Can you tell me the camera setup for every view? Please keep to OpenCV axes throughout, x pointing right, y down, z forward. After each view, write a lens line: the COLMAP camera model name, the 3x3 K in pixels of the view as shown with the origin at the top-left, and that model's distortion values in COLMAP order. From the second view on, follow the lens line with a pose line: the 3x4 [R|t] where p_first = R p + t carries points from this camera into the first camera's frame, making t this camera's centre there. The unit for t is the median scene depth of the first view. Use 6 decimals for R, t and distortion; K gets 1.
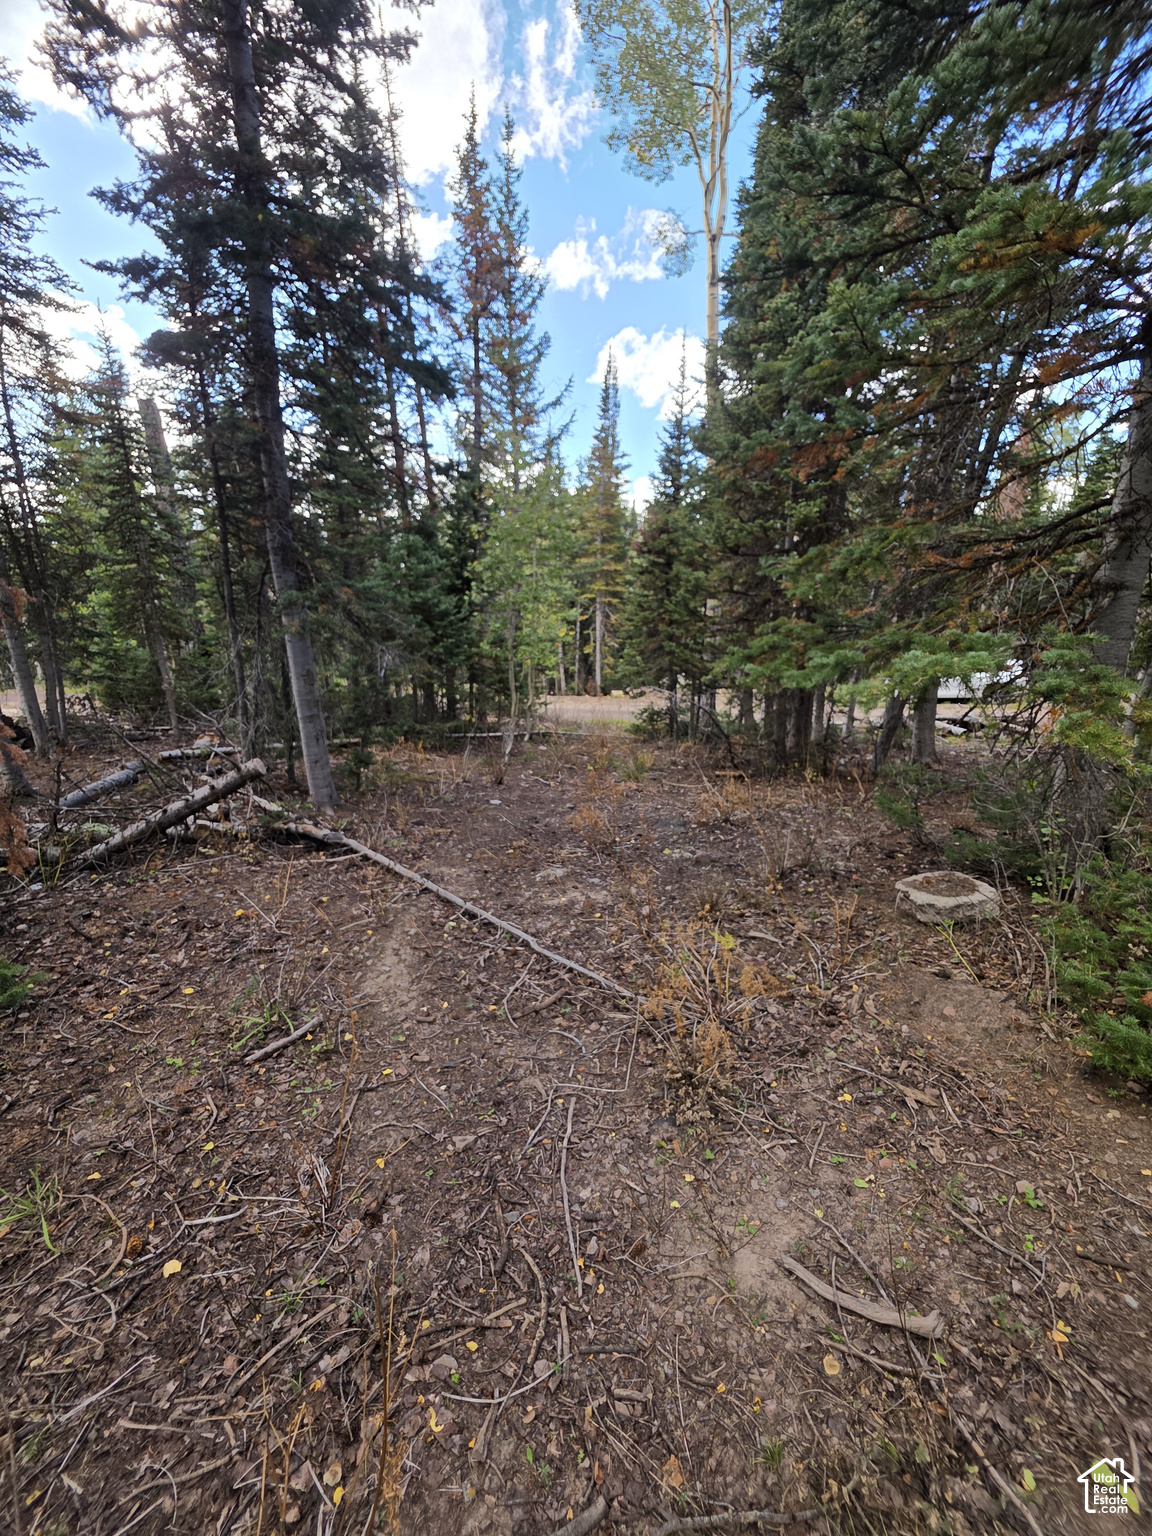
lens RADIAL K [[604.3, 0, 576.0], [0, 604.3, 768.0], [0, 0, 1]] dist [0.000010, 0.000509]
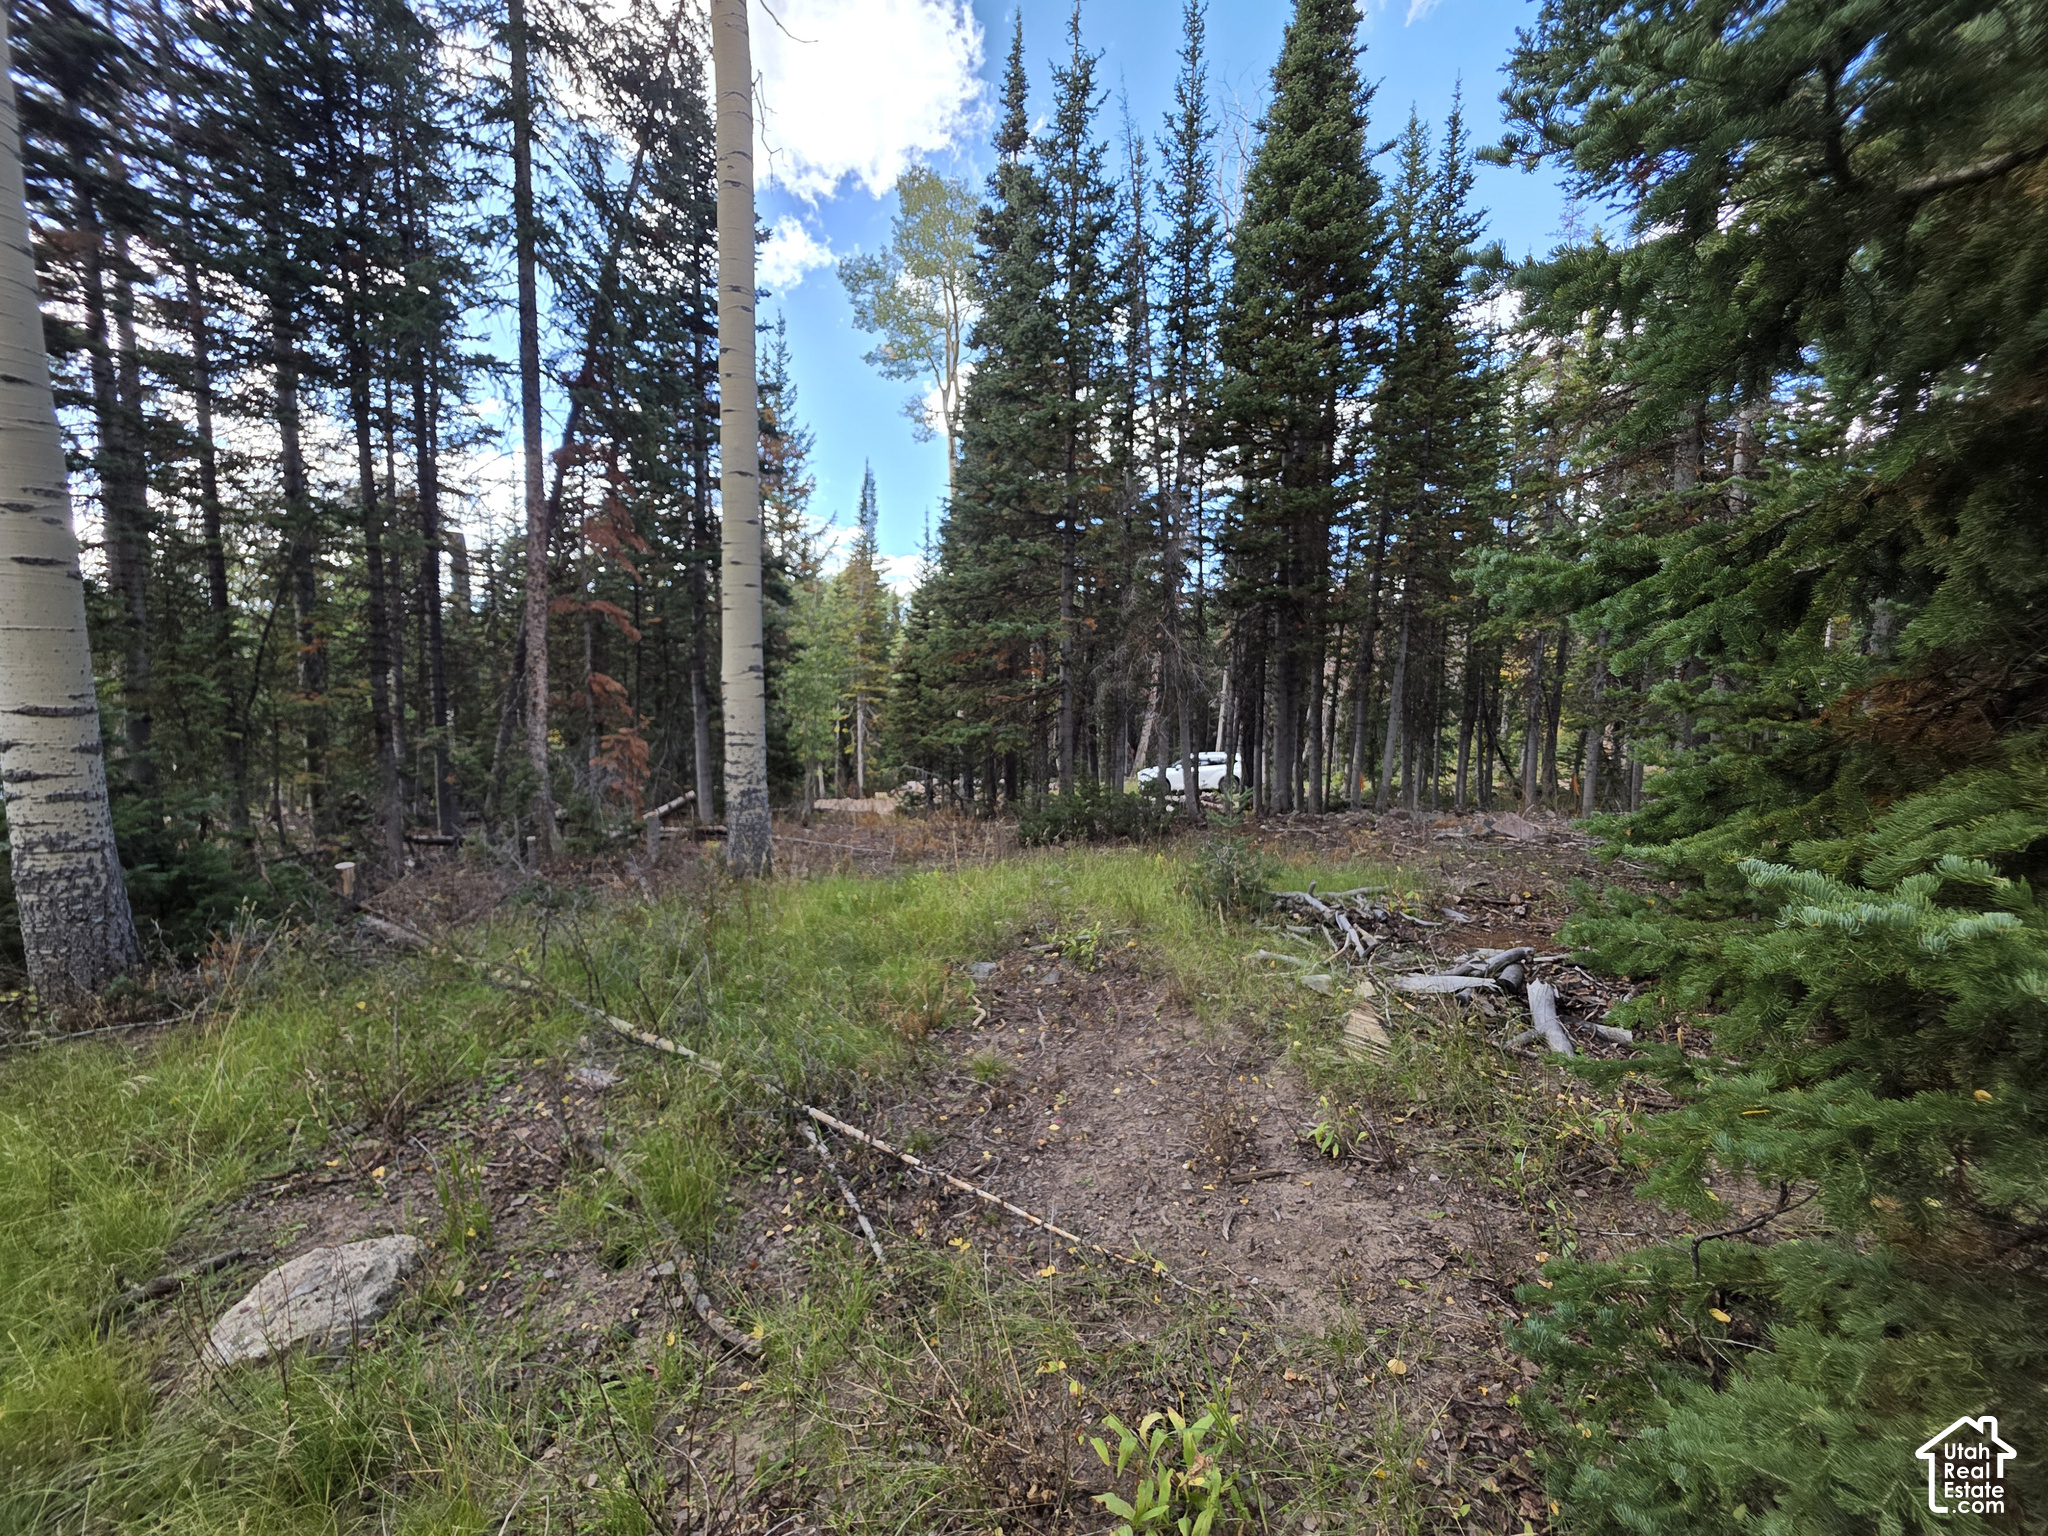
lens RADIAL K [[805.7, 0, 1018.9], [0, 805.7, 763.0], [0, 0, 1]] dist [0.000010, 0.000509]
pose [[0.971561, -0.010216, 0.236567, -0.023478], [0.053710, 0.982536, -0.178153, 0.073168], [-0.230616, 0.185793, 0.955143, -0.303568]]
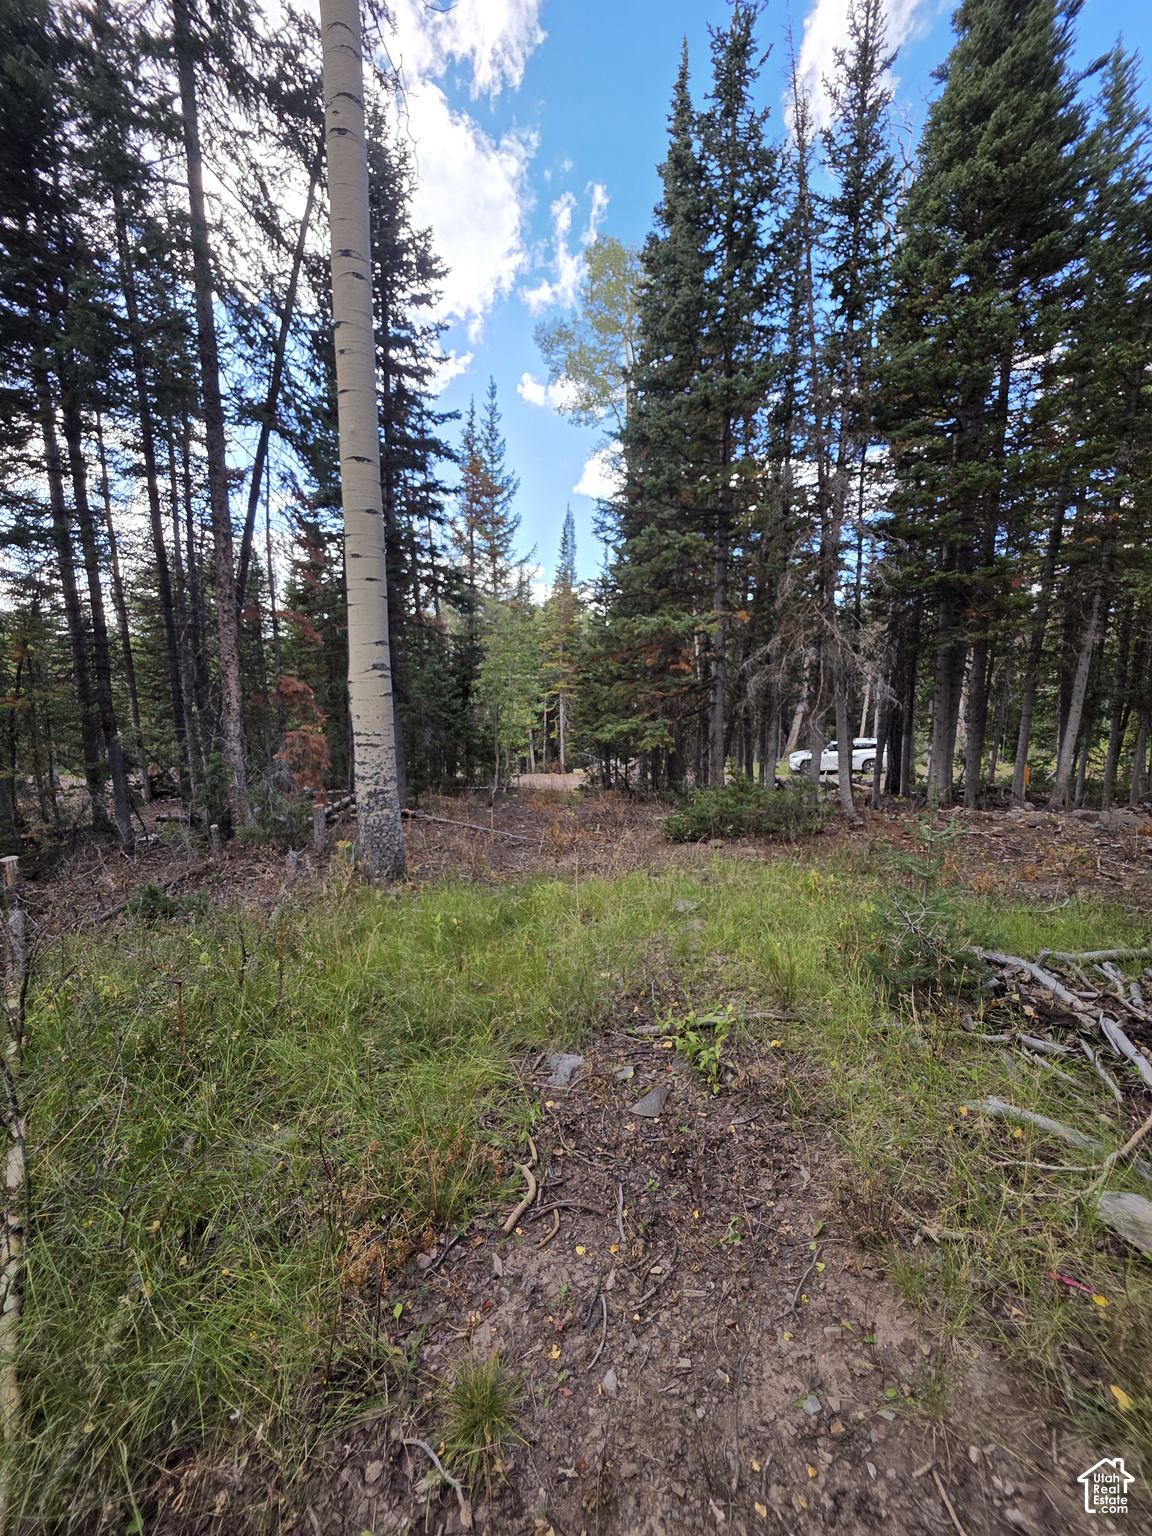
lens RADIAL K [[603.8, 0, 581.0], [0, 603.8, 772.7], [0, 0, 1]] dist [-0.001962, -0.000241]
pose [[0.998559, -0.009805, 0.052763, 0.011917], [0.016890, 0.990625, -0.135565, 0.049497], [-0.050939, 0.136260, 0.989363, -0.218266]]
